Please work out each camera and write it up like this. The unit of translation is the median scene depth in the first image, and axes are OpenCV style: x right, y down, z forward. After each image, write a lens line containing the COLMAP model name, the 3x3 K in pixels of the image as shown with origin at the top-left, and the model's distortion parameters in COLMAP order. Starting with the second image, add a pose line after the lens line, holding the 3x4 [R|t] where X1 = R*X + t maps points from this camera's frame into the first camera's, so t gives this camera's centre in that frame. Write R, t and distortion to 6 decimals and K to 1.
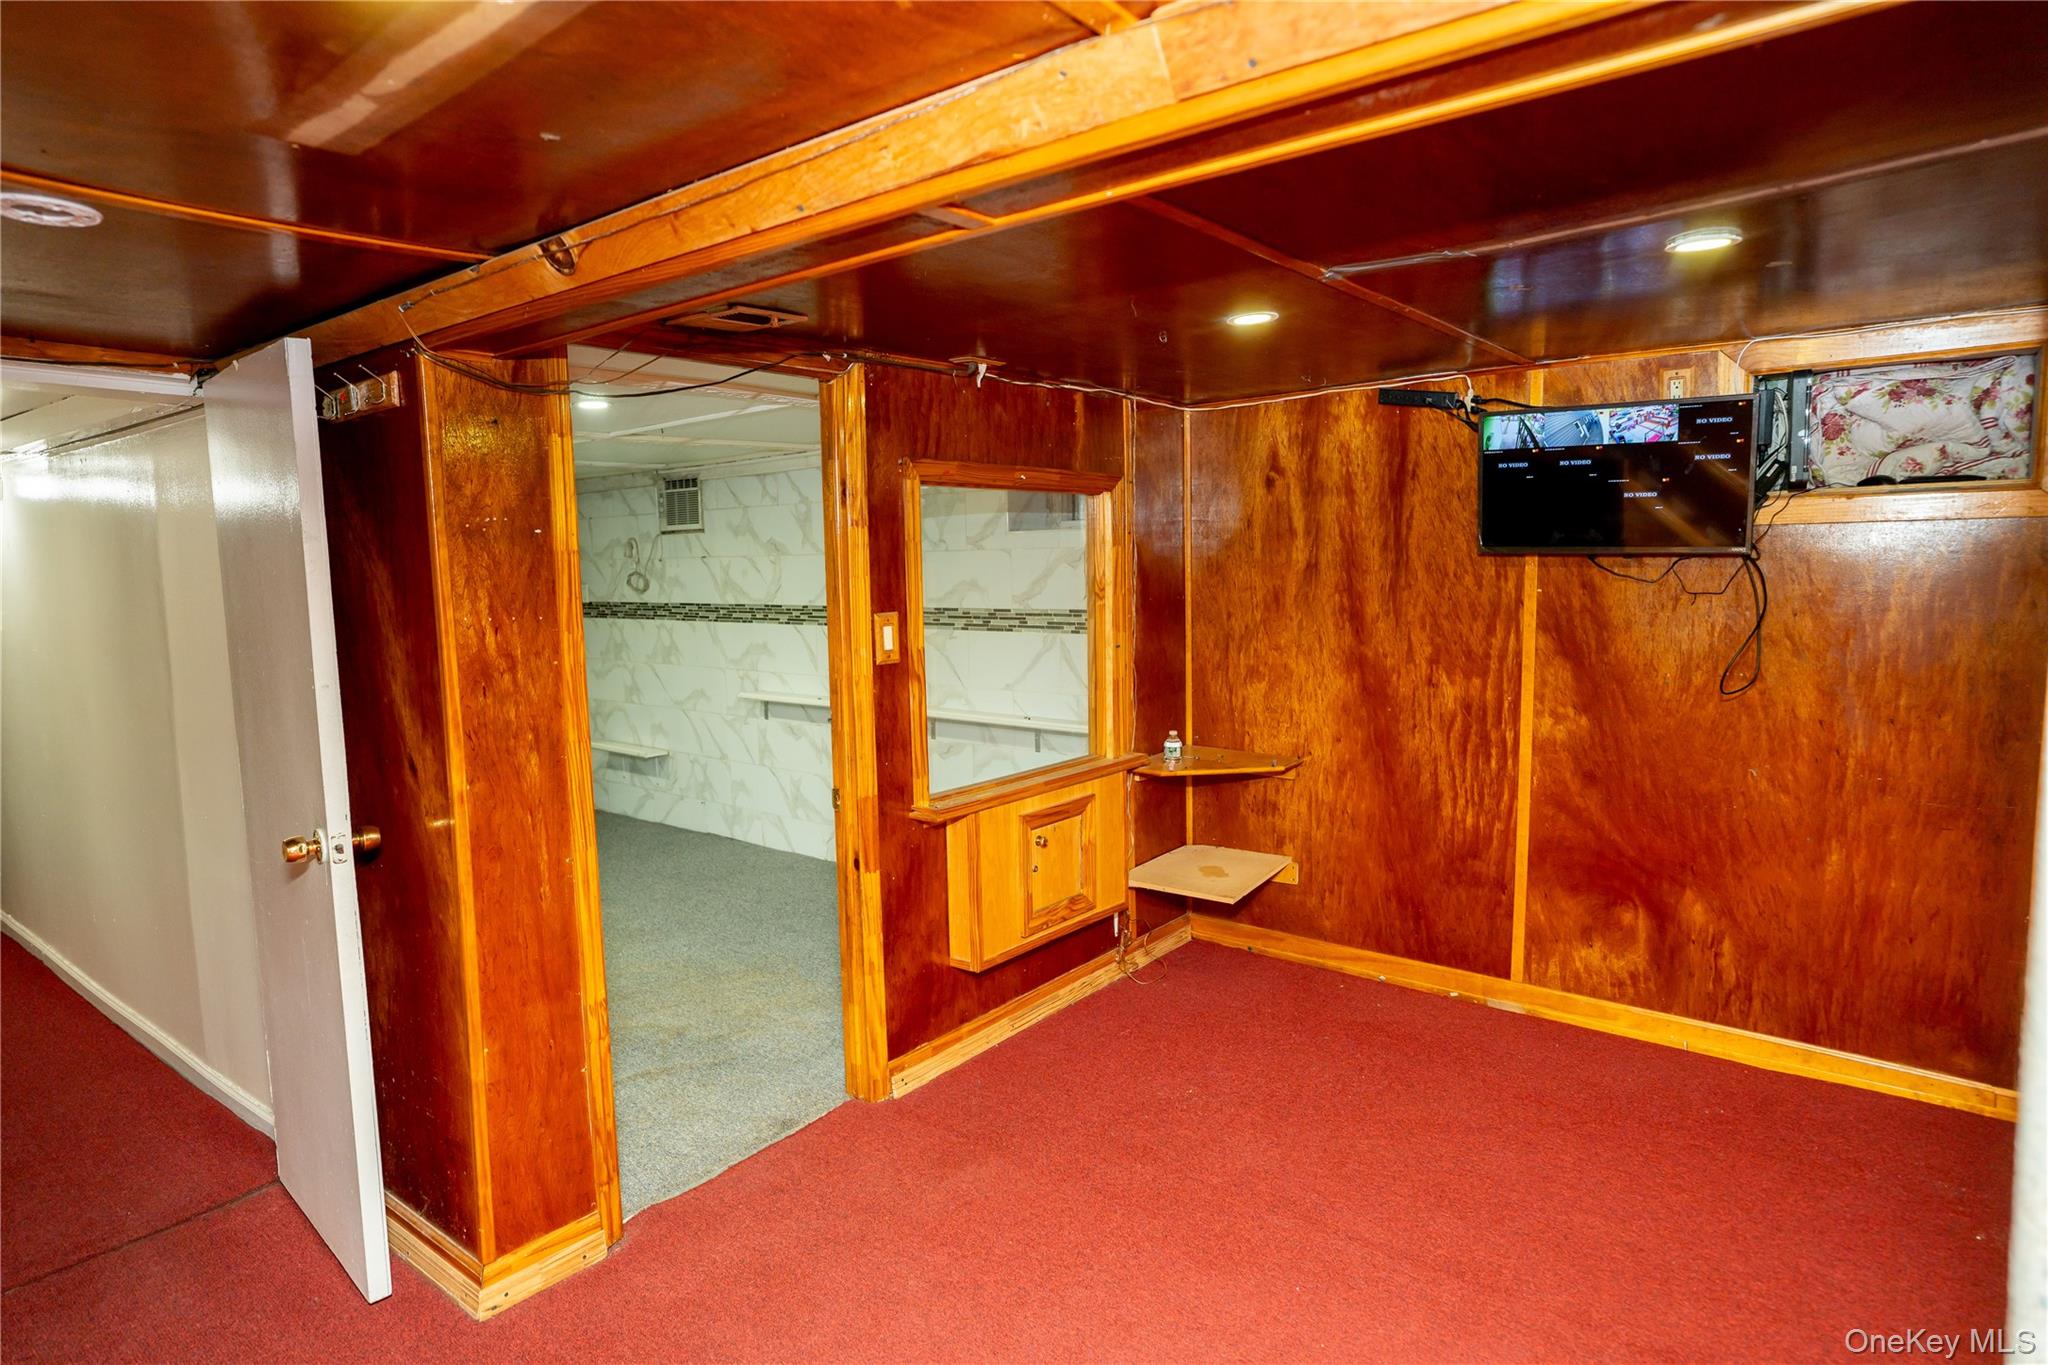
lens RADIAL K [[1137.9, 0, 1027.7], [0, 1137.9, 685.7], [0, 0, 1]] dist [-0.051971, 0.036804]
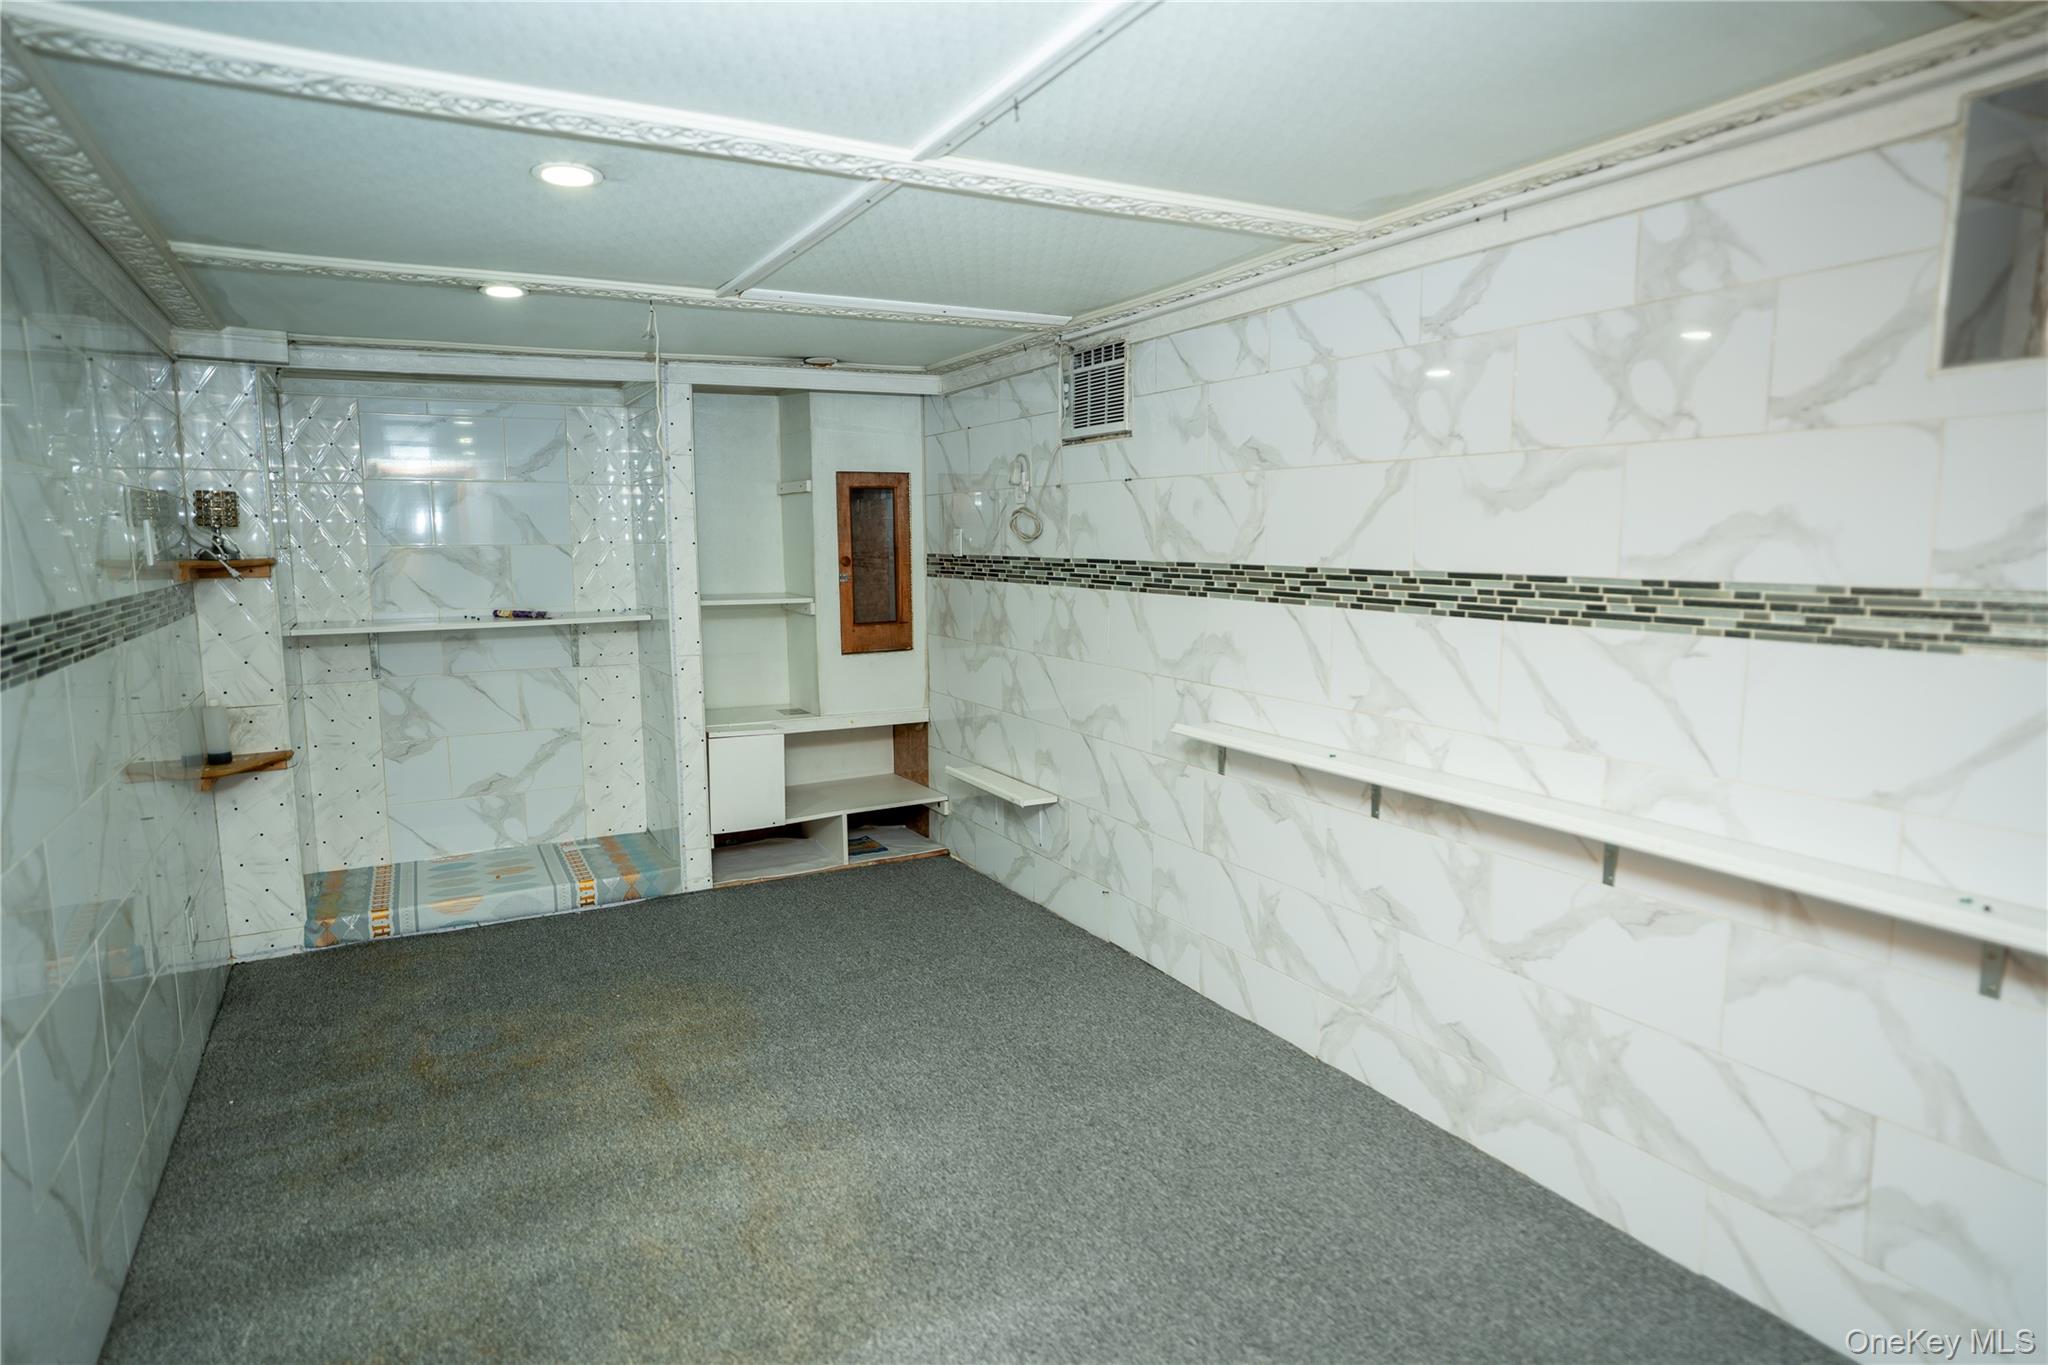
lens RADIAL K [[1137.9, 0, 1020.3], [0, 1137.9, 683.7], [0, 0, 1]] dist [-0.051971, 0.036804]
pose [[0.924600, 0.063179, -0.375663, -0.111487], [-0.053998, 0.997930, 0.034929, -0.026607], [0.377092, -0.012010, 0.926098, 0.436397]]
